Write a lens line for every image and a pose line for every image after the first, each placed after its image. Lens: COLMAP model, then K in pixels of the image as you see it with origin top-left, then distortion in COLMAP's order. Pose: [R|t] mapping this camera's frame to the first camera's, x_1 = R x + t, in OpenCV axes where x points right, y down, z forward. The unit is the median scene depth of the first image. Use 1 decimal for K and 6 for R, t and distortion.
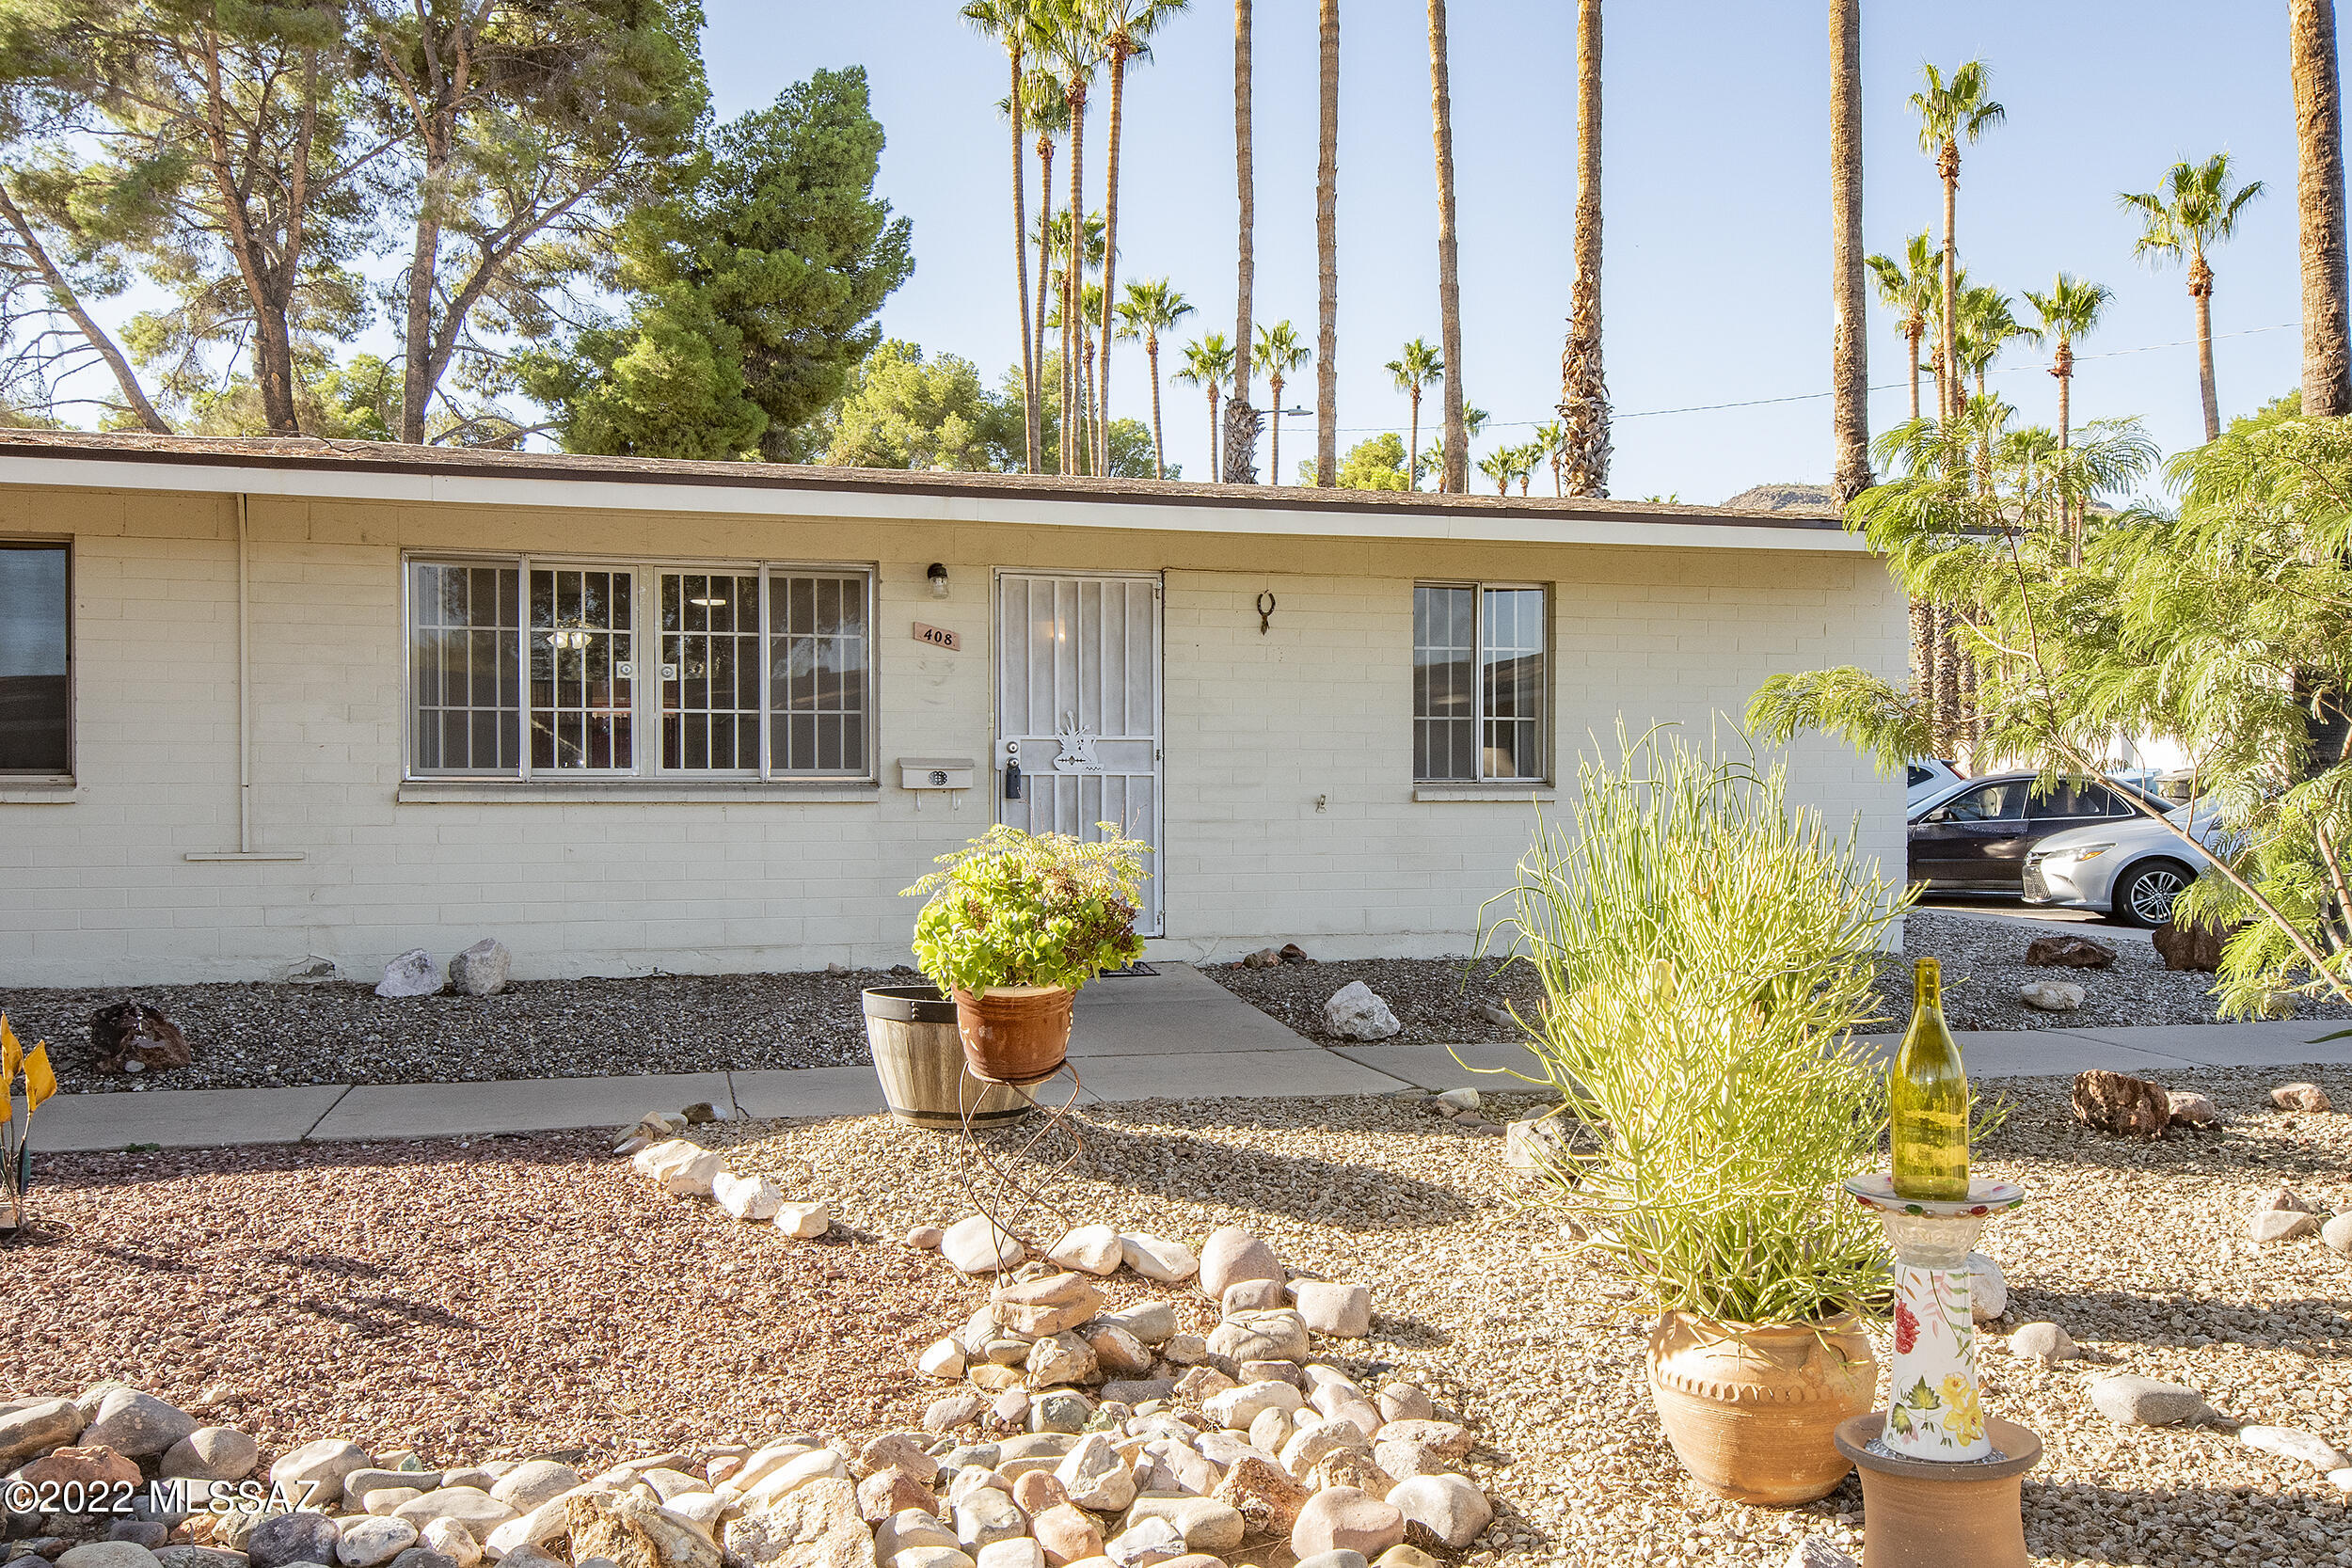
lens RADIAL K [[1972.1, 0, 1176.8], [0, 1972.1, 787.7], [0, 0, 1]] dist [0.007027, -0.000418]
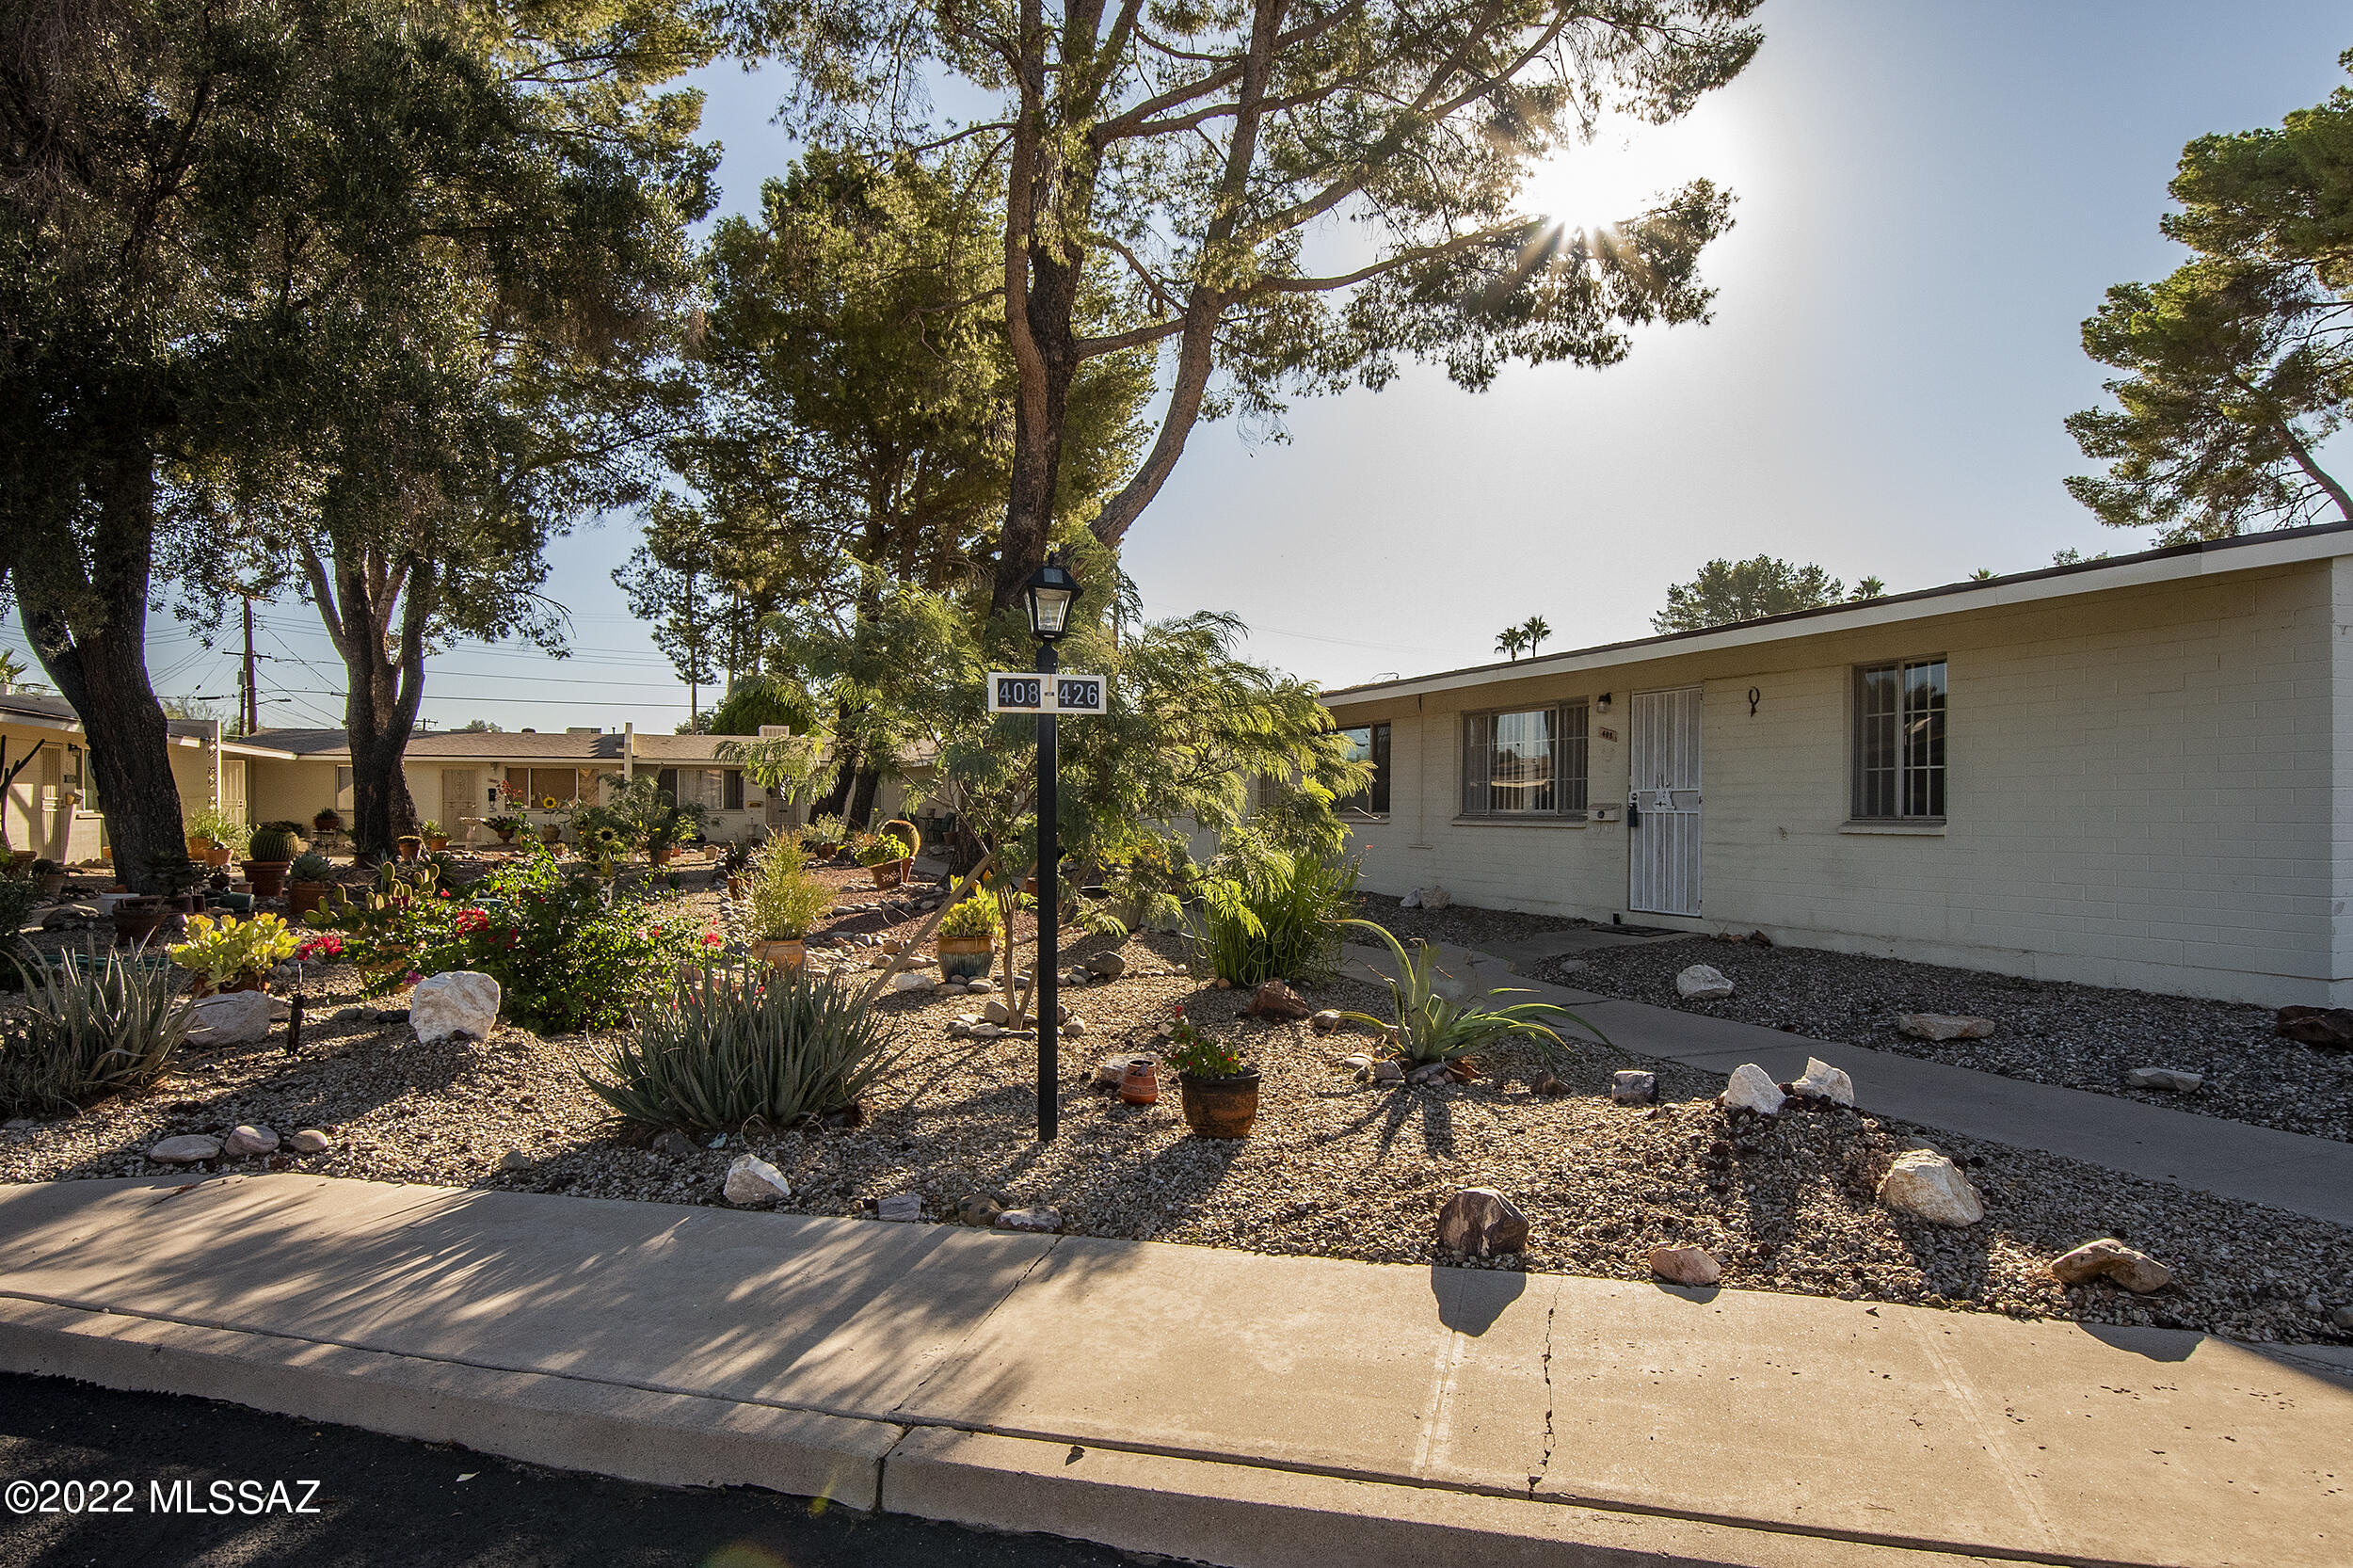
lens RADIAL K [[1367.5, 0, 1173.5], [0, 1367.5, 793.1], [0, 0, 1]] dist [0.004144, -0.002402]
pose [[0.089653, -0.011734, -0.995904, 1.015658], [-0.007130, 0.999897, -0.012423, -0.005698], [0.995948, 0.008215, 0.089560, 0.481336]]
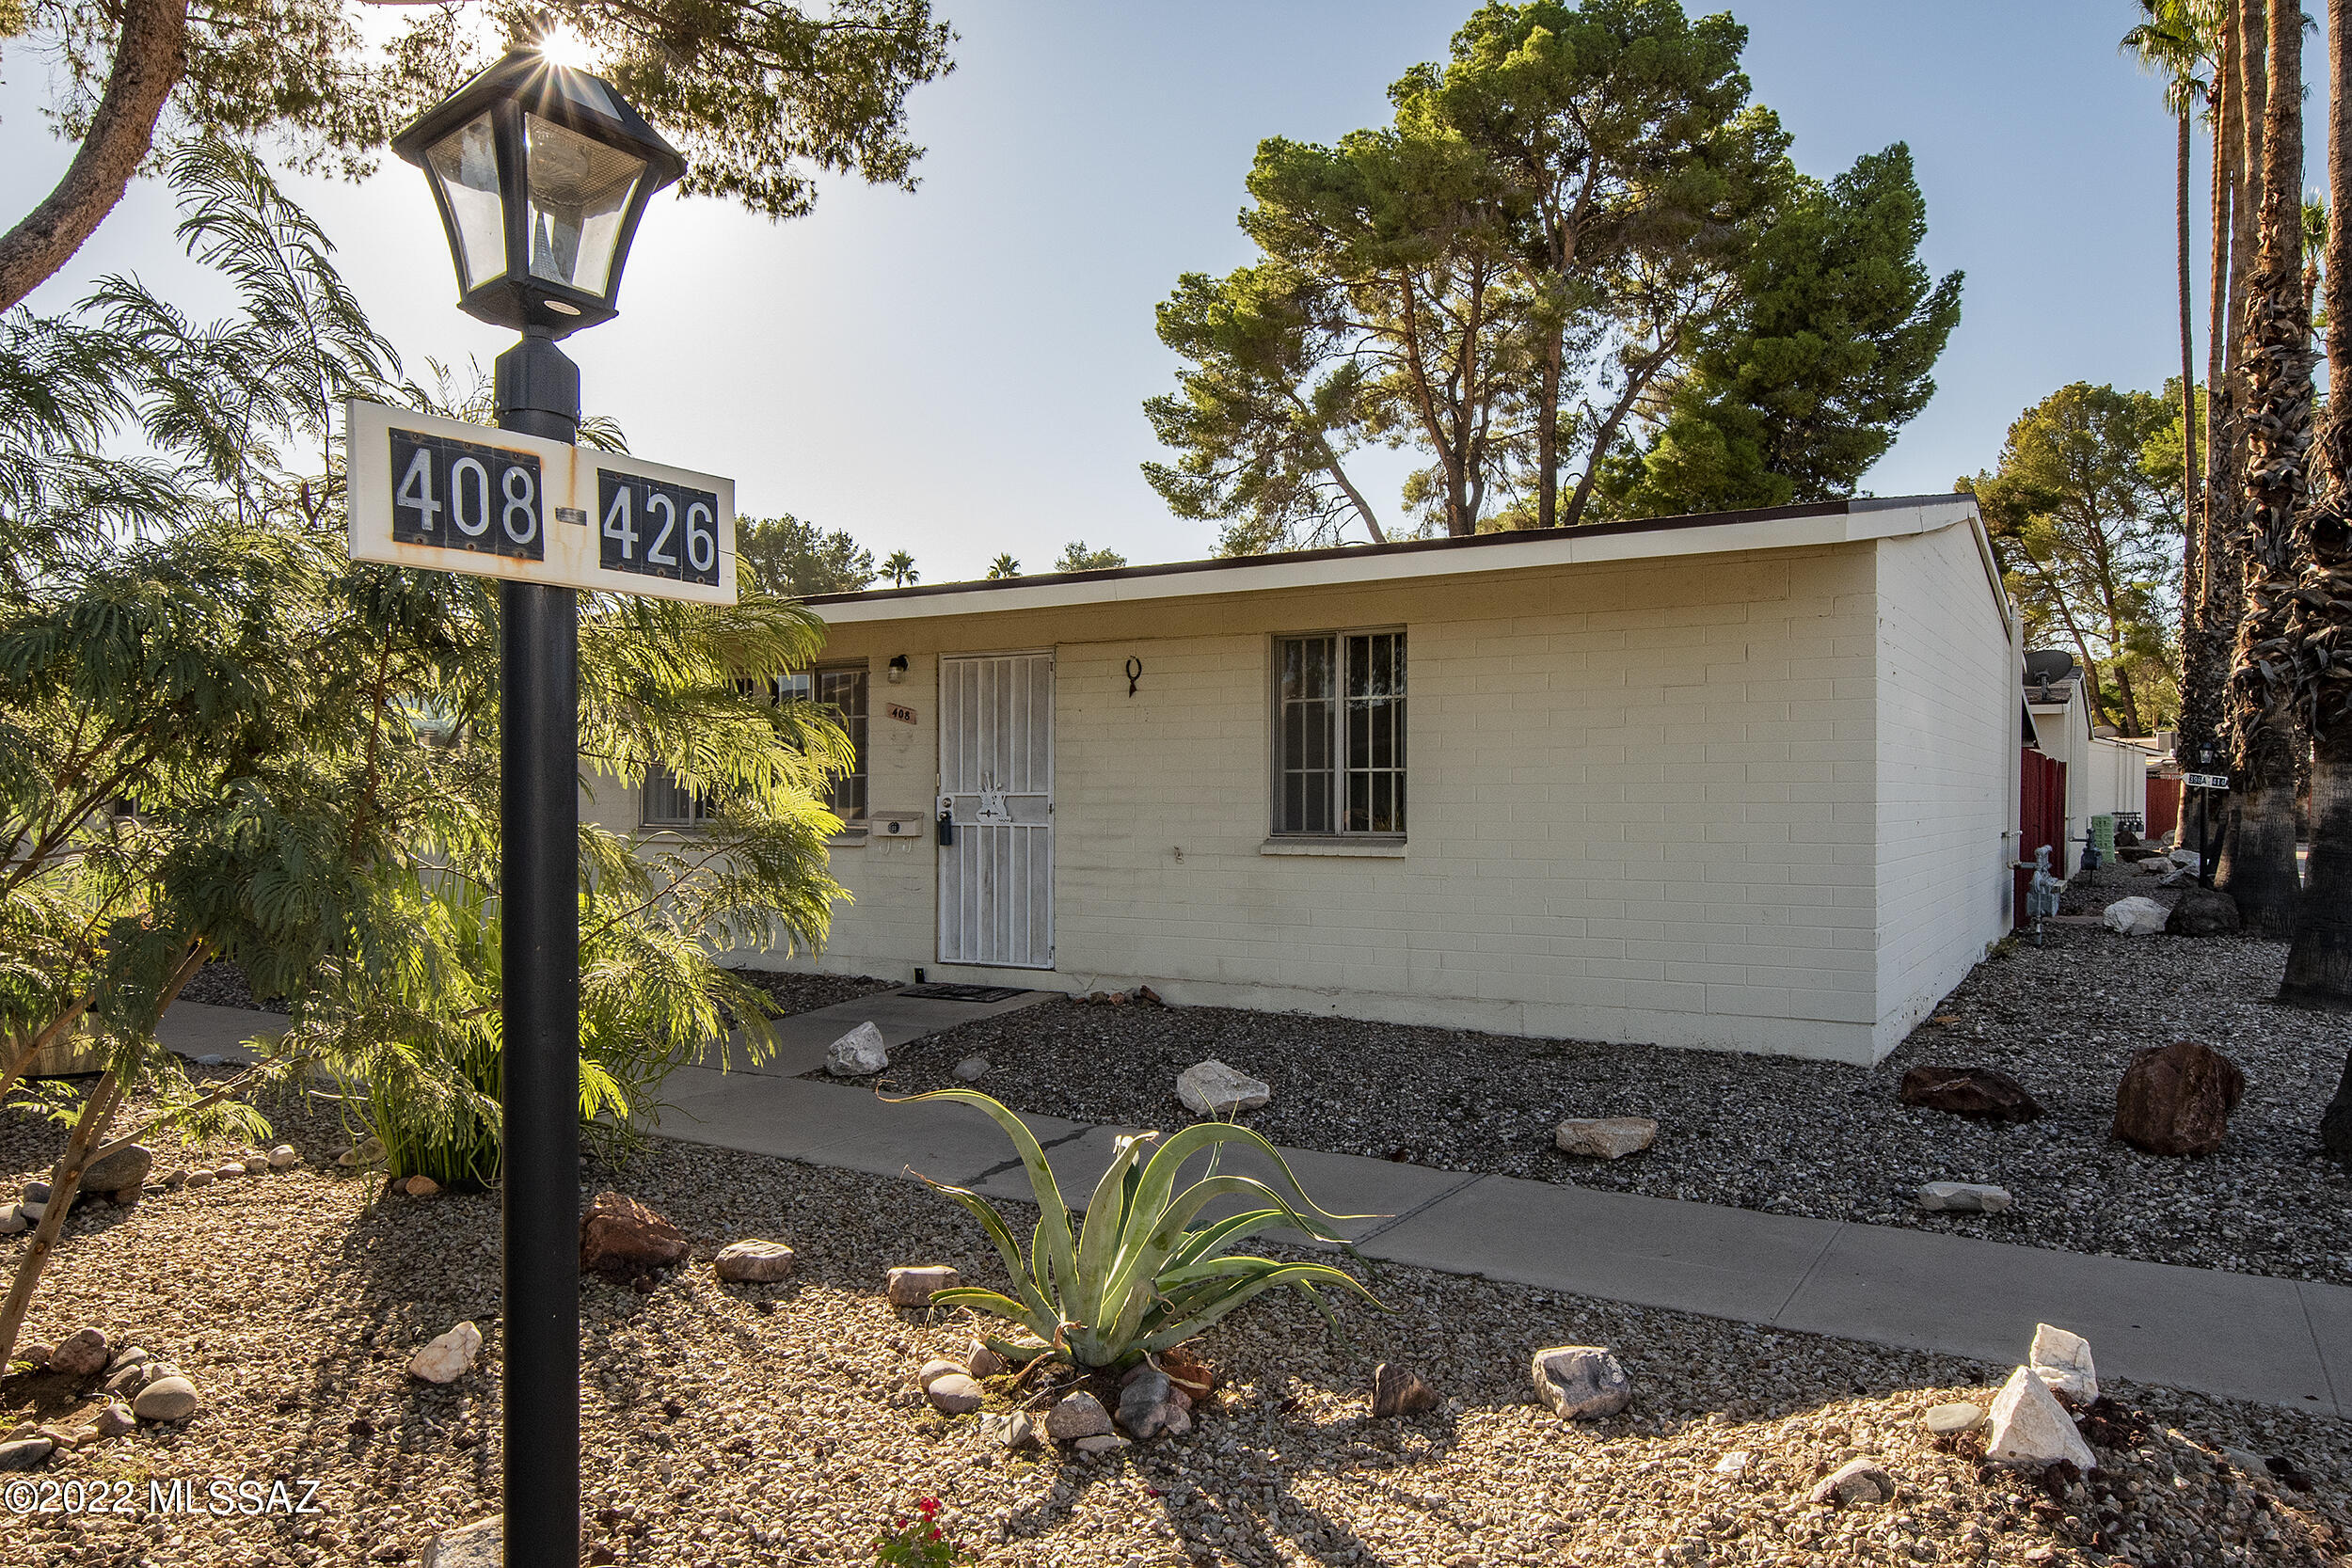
lens RADIAL K [[1599.1, 0, 1171.2], [0, 1599.1, 802.7], [0, 0, 1]] dist [0.020317, -0.016633]
pose [[0.677650, 0.000745, -0.735384, 0.703497], [-0.004051, 0.999988, -0.002720, -0.017653], [0.735373, 0.004822, 0.677645, 0.421634]]
